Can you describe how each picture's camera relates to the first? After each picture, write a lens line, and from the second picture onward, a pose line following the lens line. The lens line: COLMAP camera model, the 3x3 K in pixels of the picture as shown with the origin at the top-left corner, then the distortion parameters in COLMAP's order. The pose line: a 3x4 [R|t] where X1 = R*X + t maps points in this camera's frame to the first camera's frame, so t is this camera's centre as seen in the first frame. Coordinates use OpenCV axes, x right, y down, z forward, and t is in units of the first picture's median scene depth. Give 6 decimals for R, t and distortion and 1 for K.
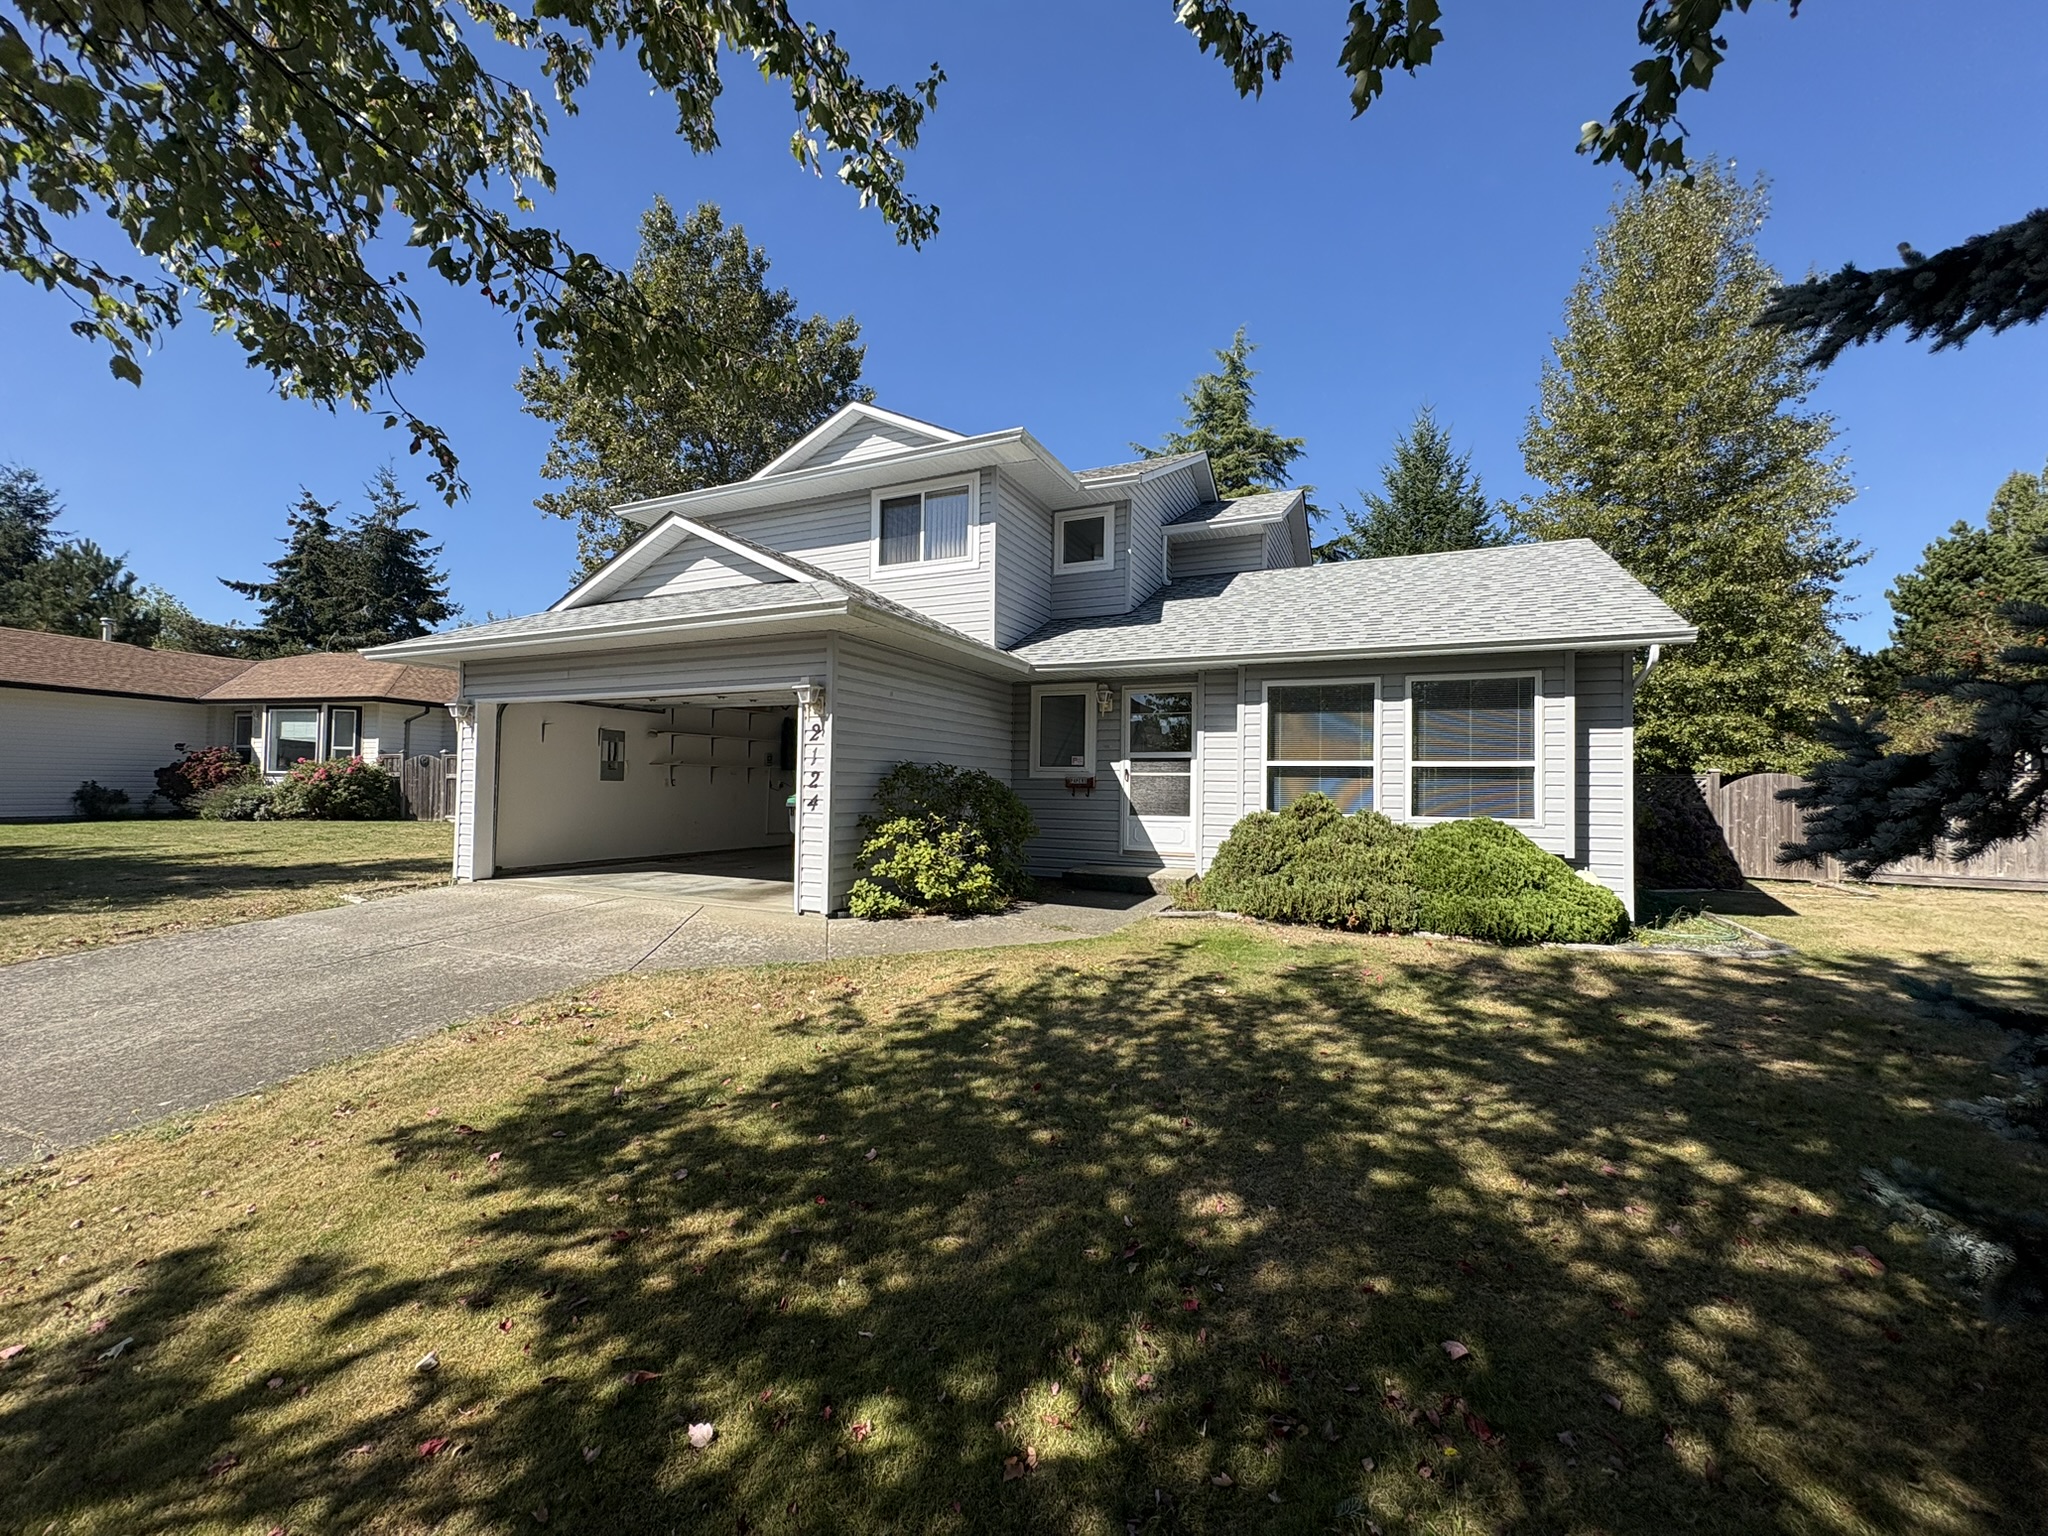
lens RADIAL K [[817.6, 0, 1021.1], [0, 817.6, 761.5], [0, 0, 1]] dist [0.001034, 0.000064]
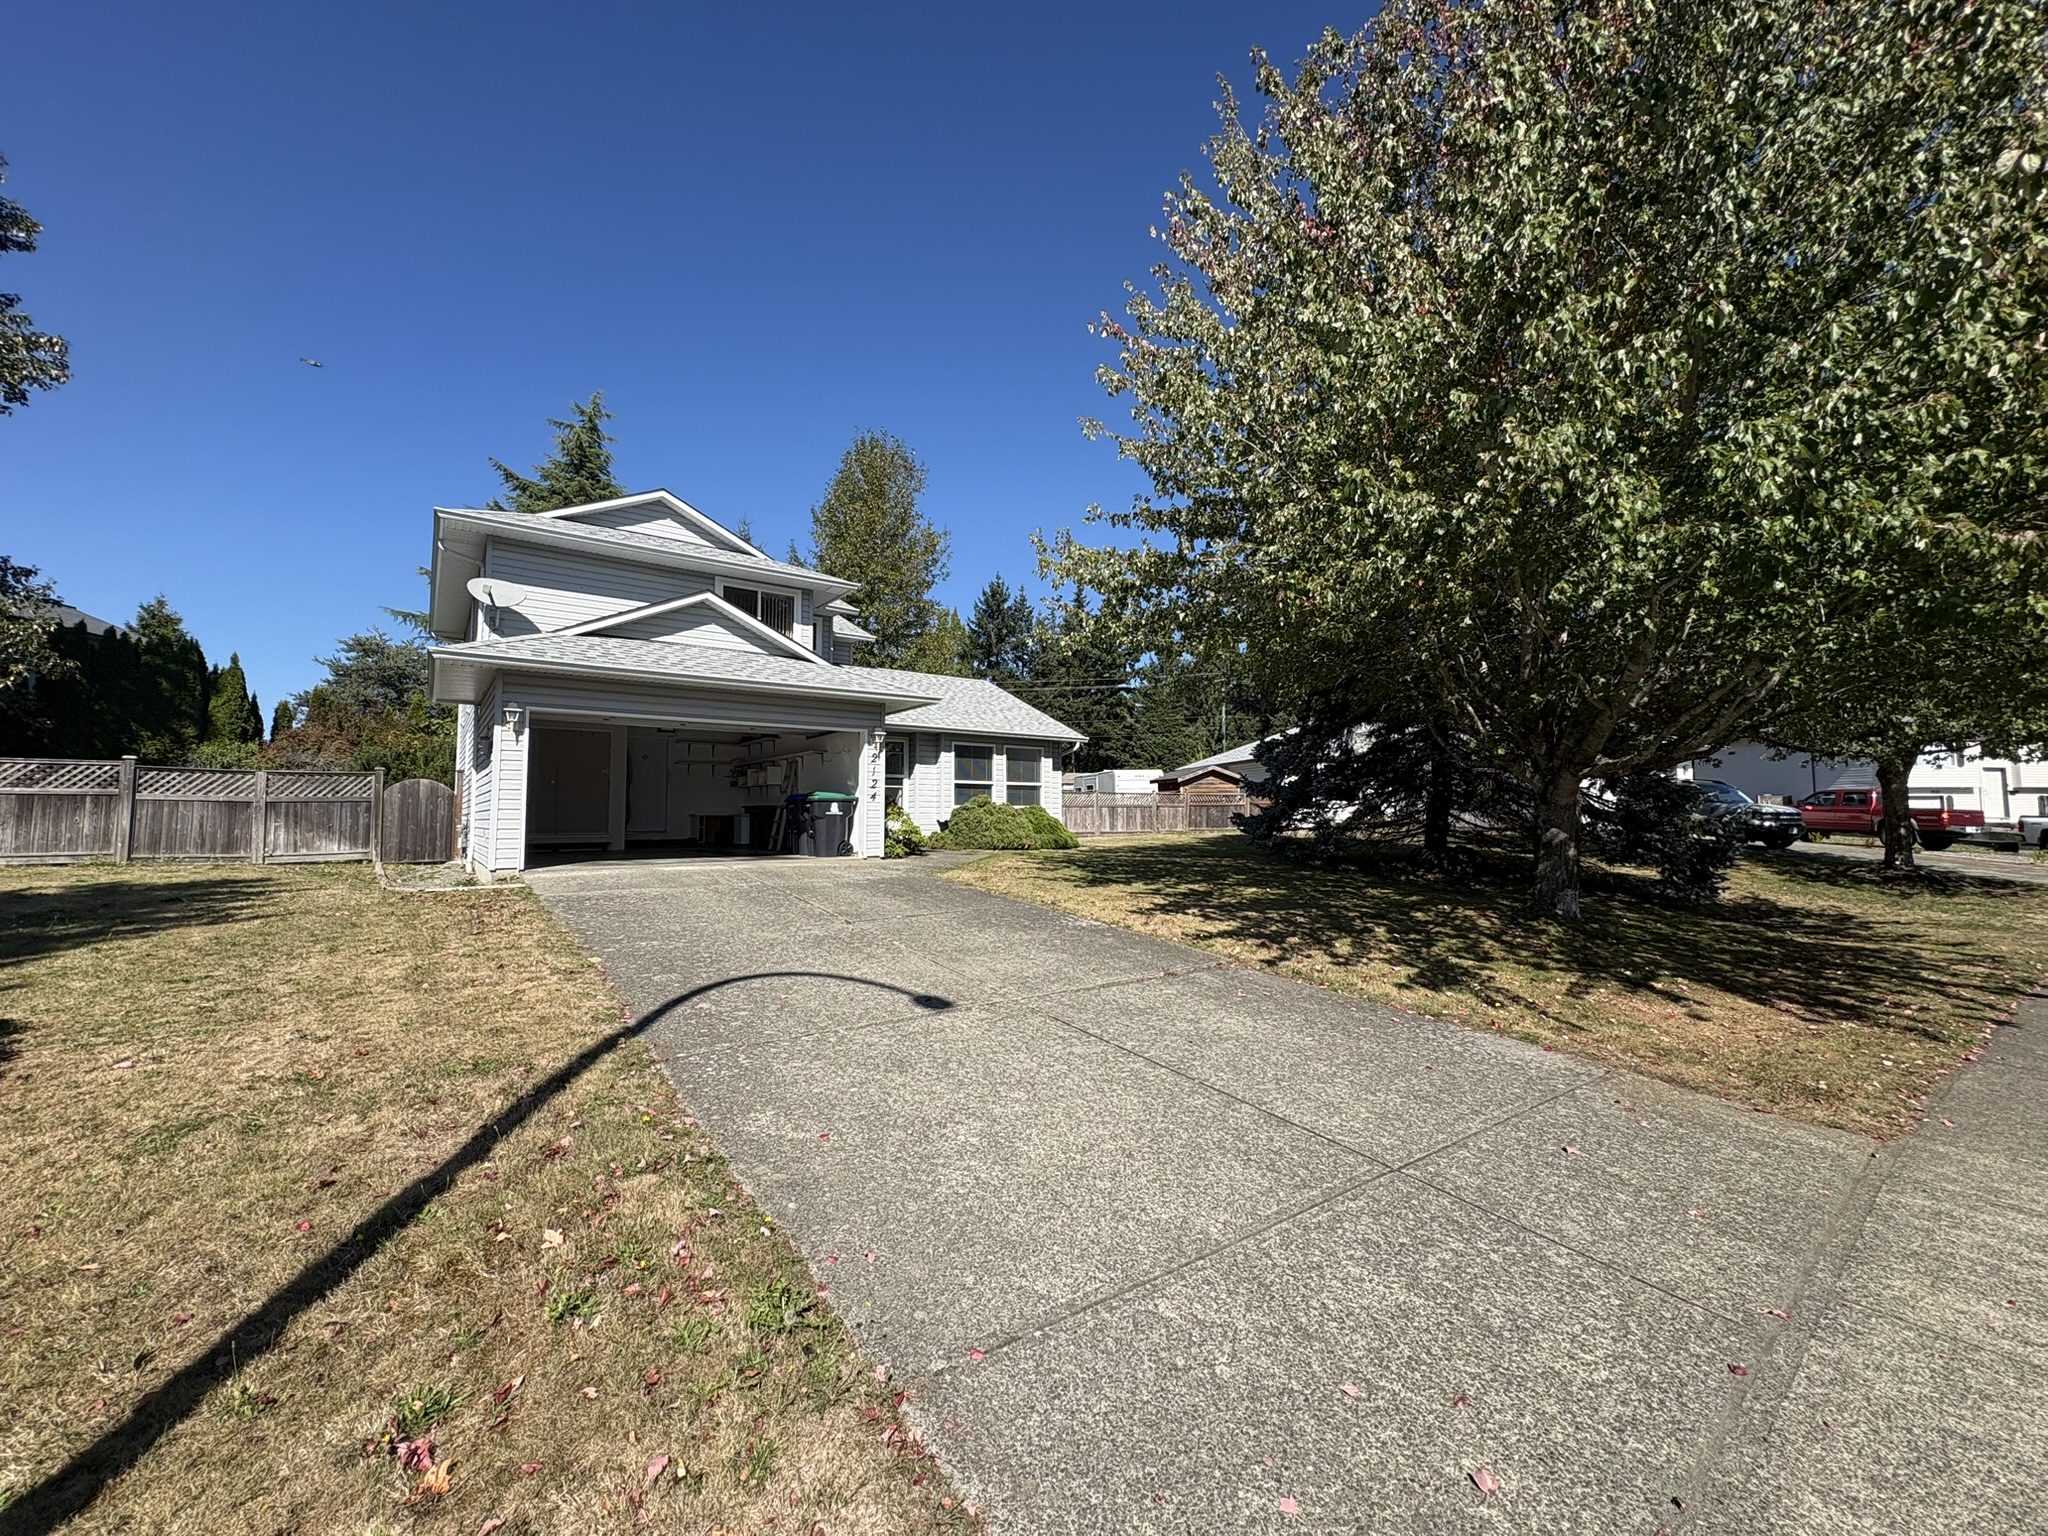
lens RADIAL K [[817.6, 0, 1025.1], [0, 817.6, 771.8], [0, 0, 1]] dist [0.001034, 0.000064]
pose [[0.471617, 0.032383, 0.881209, -1.464216], [-0.011571, 0.999467, -0.030536, 0.039883], [-0.881728, 0.004204, 0.471740, -0.137148]]
